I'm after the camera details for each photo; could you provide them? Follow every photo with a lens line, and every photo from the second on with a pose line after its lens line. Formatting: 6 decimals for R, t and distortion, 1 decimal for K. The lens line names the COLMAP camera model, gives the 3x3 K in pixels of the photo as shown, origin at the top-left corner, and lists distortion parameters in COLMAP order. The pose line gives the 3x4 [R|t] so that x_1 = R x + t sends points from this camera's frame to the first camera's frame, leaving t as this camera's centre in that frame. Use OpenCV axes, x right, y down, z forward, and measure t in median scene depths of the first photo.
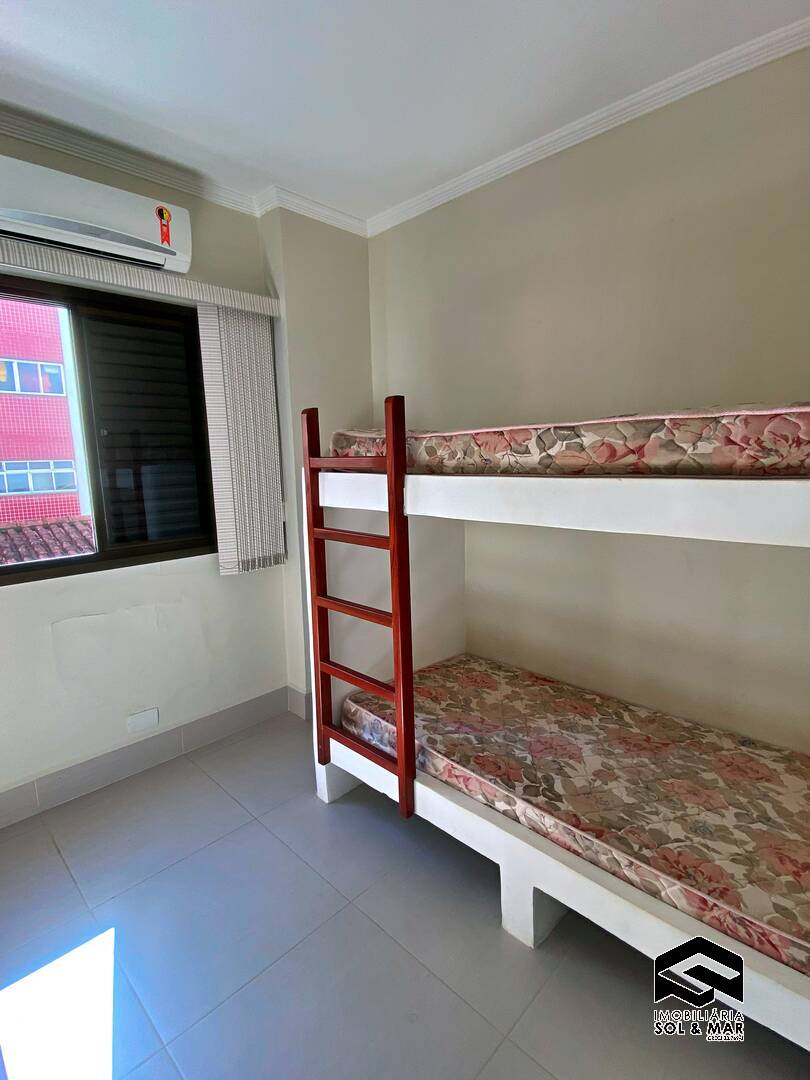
lens RADIAL K [[529.7, 0, 407.0], [0, 529.7, 534.3], [0, 0, 1]] dist [0.054354, -0.040889]
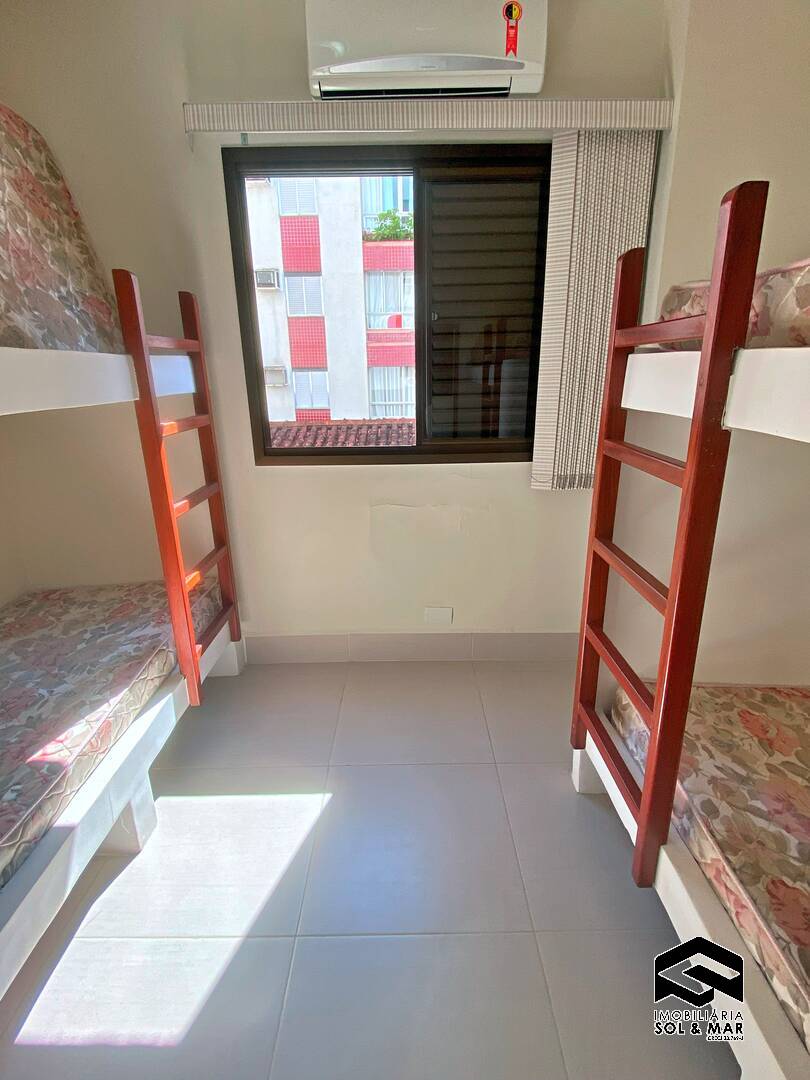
lens RADIAL K [[520.6, 0, 427.2], [0, 520.6, 538.1], [0, 0, 1]] dist [0.010973, -0.015518]
pose [[0.702041, 0.229972, -0.673981, 0.137888], [-0.112320, 0.970334, 0.214095, -0.006599], [0.703223, -0.074602, 0.707045, 0.337911]]
